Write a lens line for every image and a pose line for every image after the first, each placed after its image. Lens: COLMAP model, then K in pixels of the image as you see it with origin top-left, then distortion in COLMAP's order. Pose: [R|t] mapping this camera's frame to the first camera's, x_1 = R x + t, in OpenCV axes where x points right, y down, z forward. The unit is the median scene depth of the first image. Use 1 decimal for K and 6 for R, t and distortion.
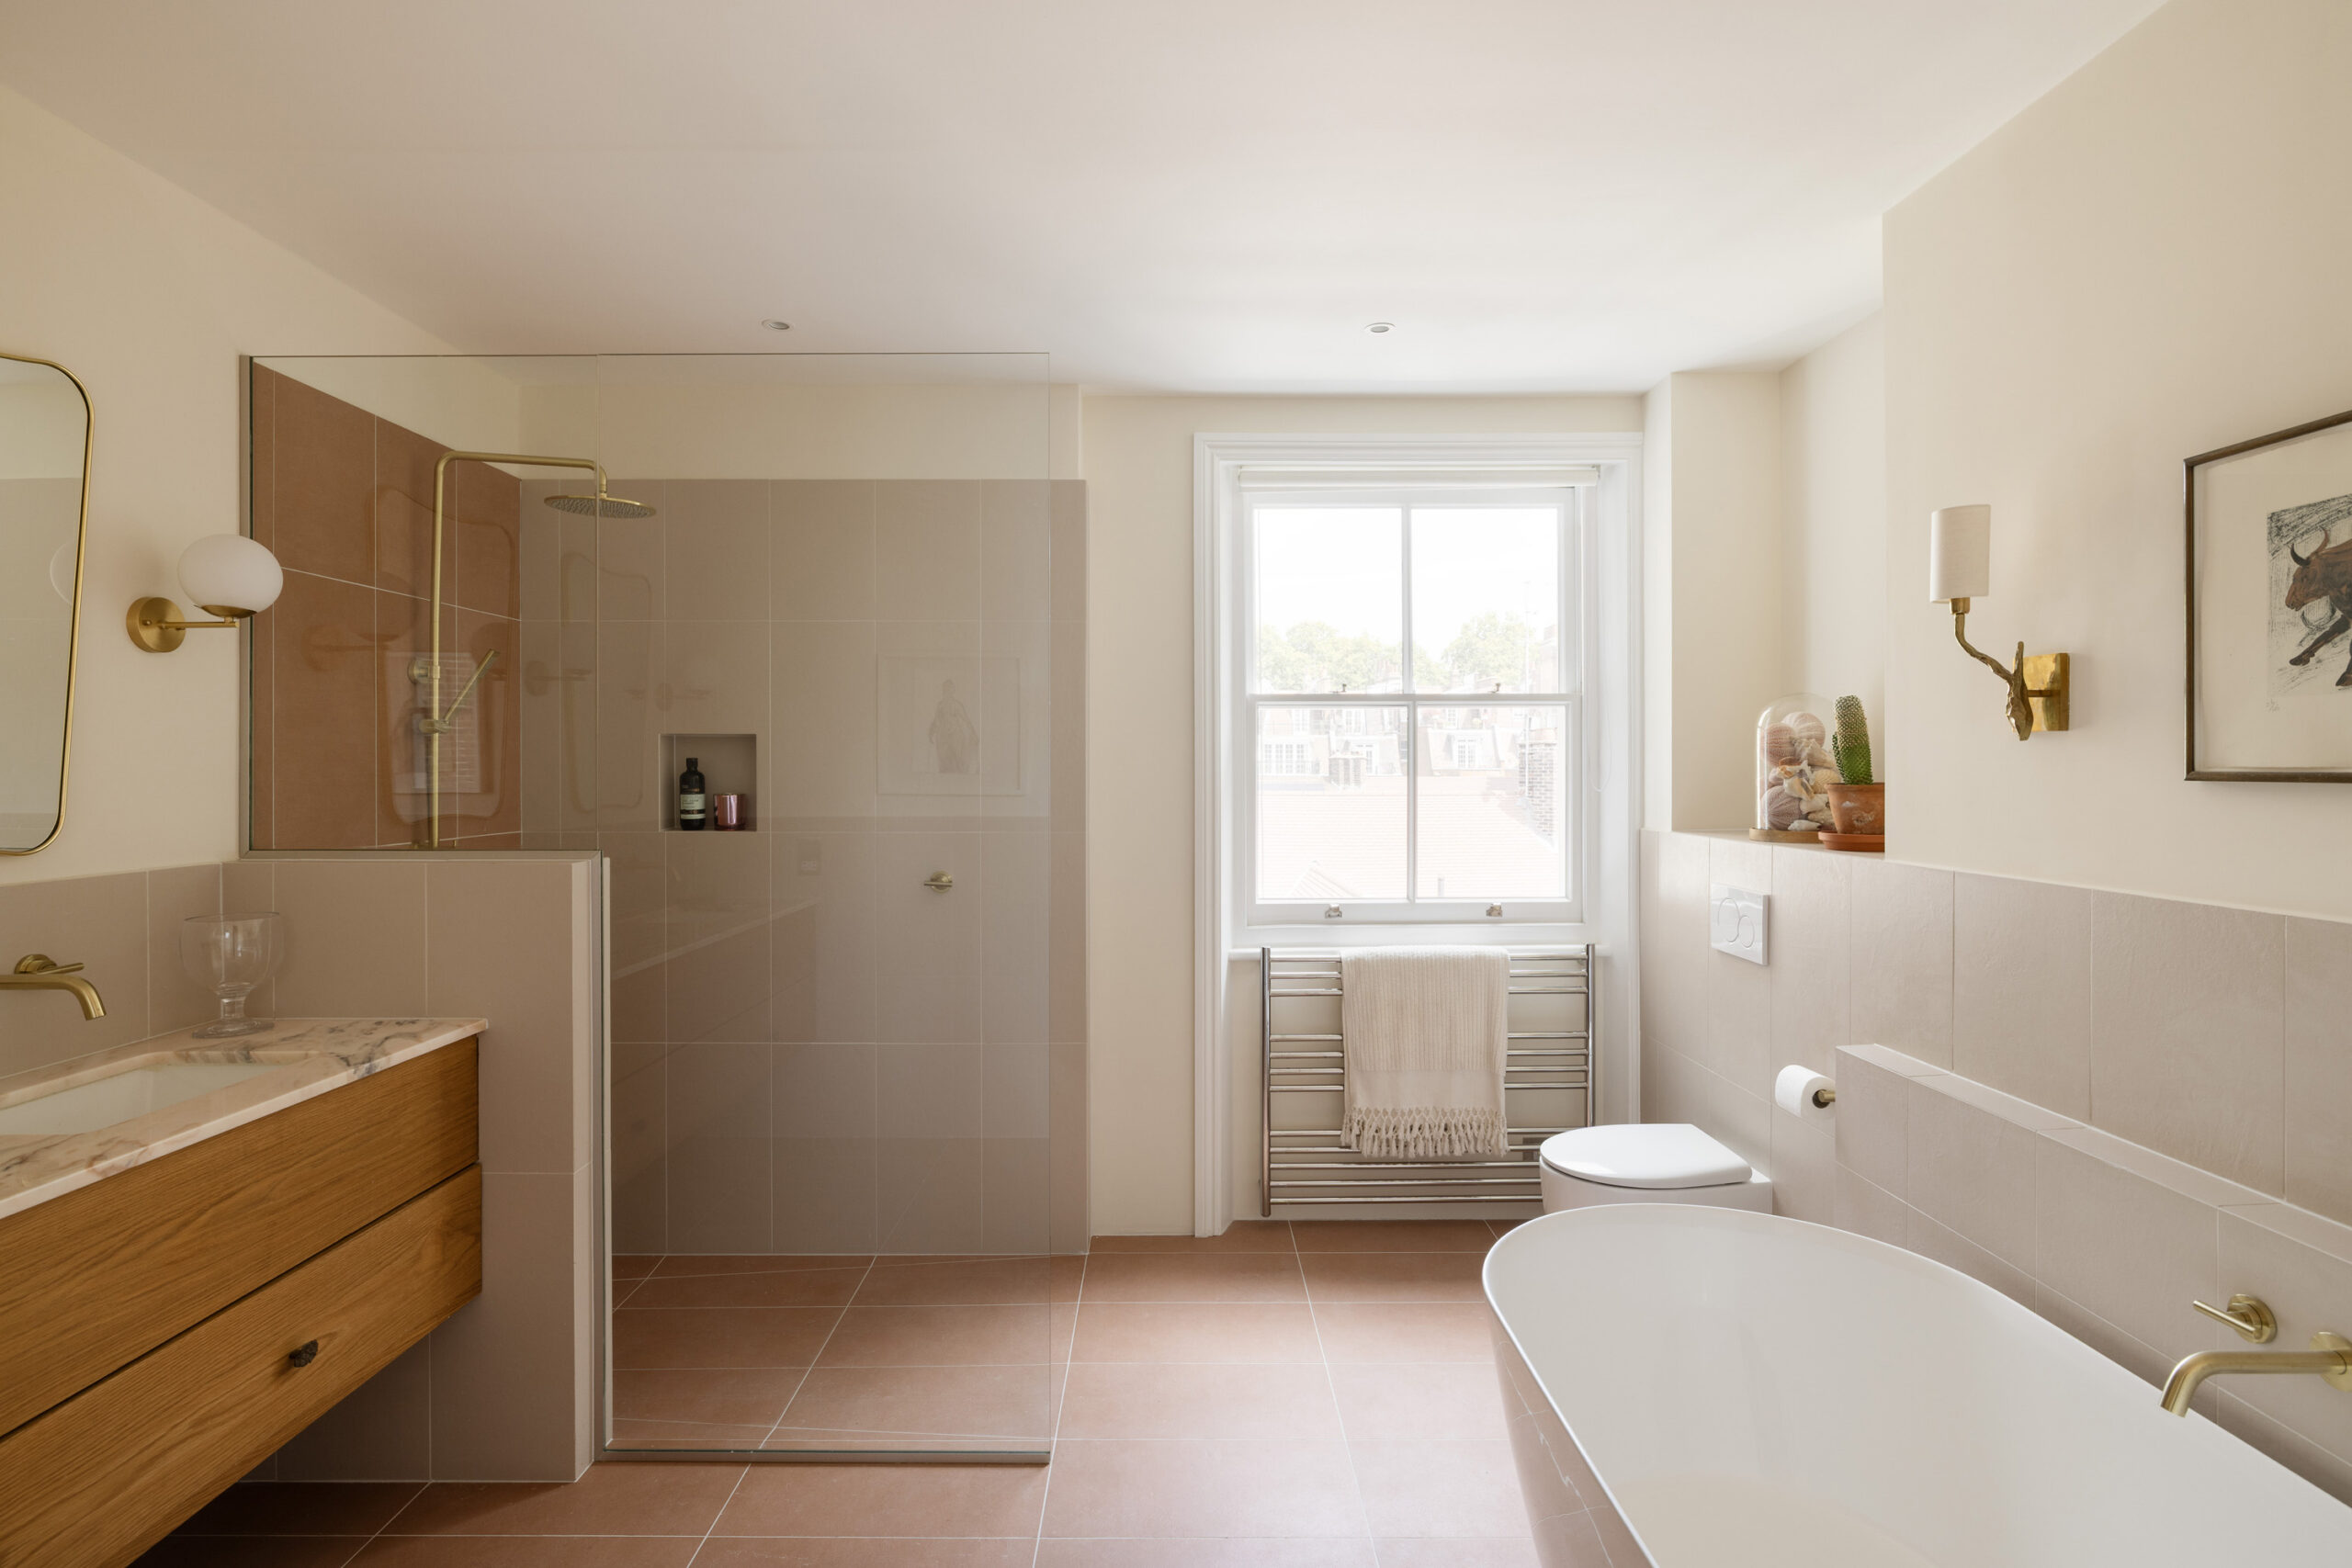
lens RADIAL K [[1120.8, 0, 1169.7], [0, 1120.8, 770.0], [0, 0, 1]] dist [-0.000852, -0.000544]
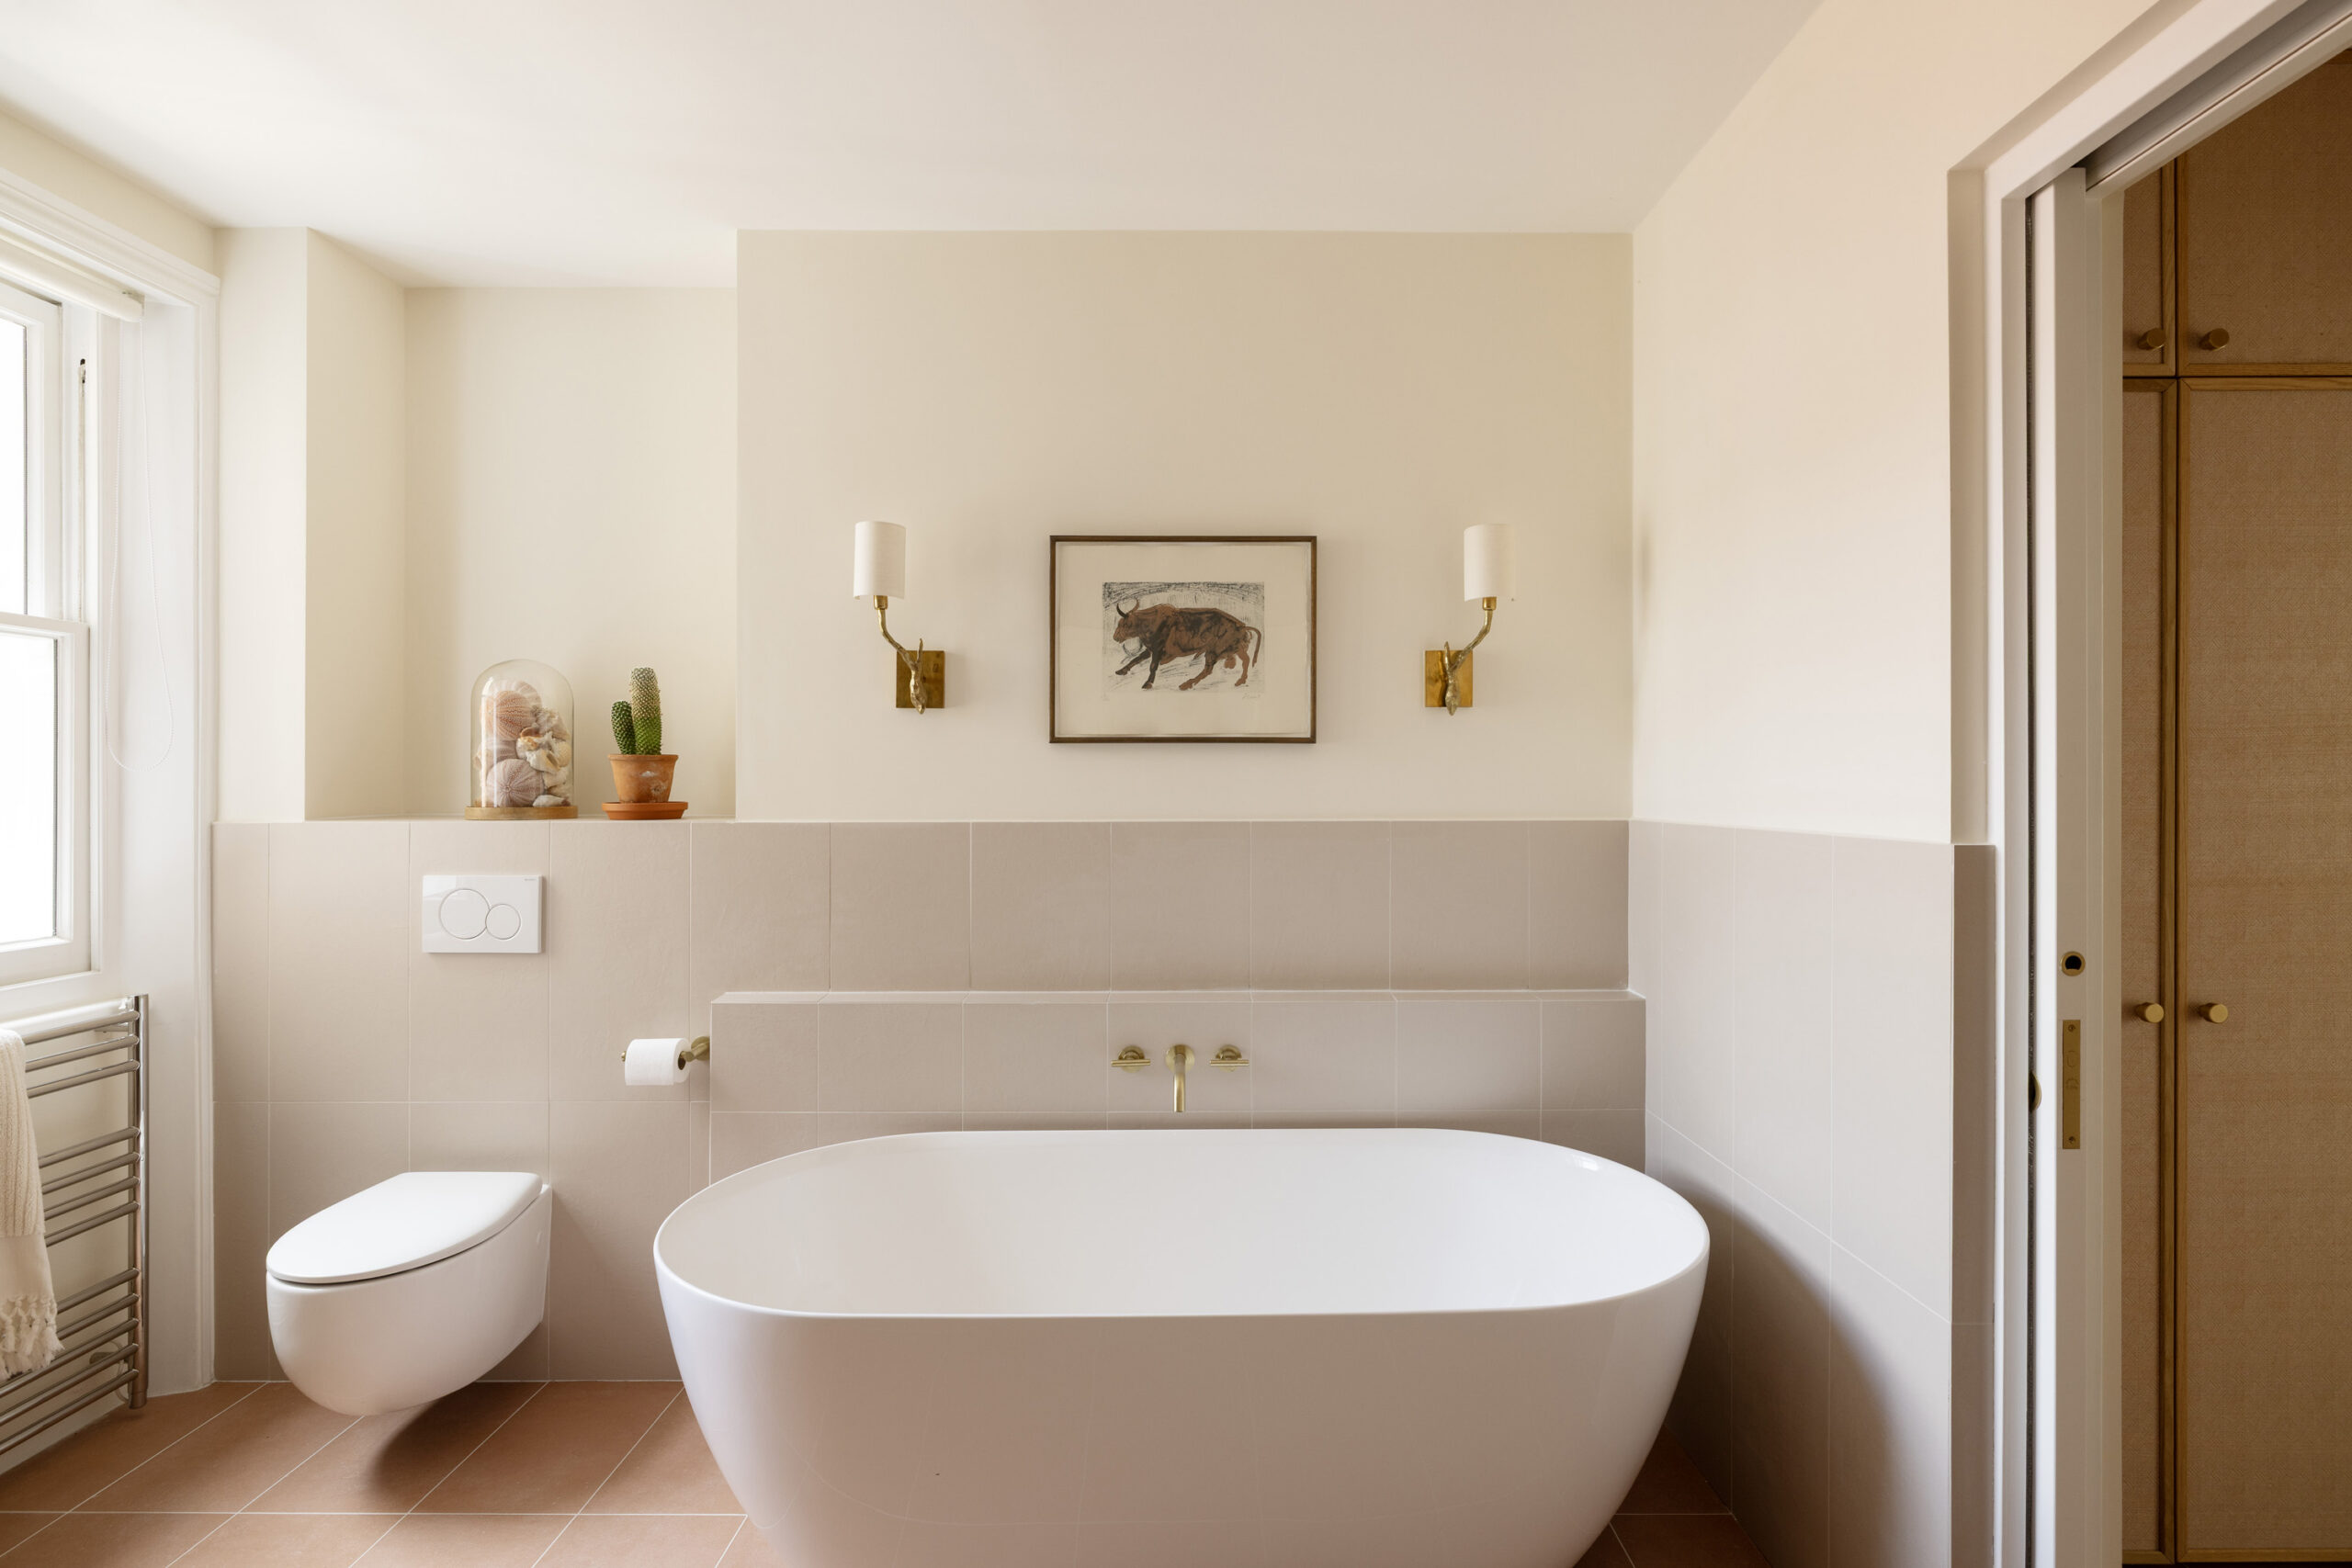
lens RADIAL K [[1120.8, 0, 1169.4], [0, 1120.8, 788.5], [0, 0, 1]] dist [-0.000852, -0.000544]
pose [[0.018394, 0.005191, 0.999817, -0.440871], [0.004915, 0.999974, -0.005282, 0.056180], [-0.999819, 0.005011, 0.018368, 0.555408]]
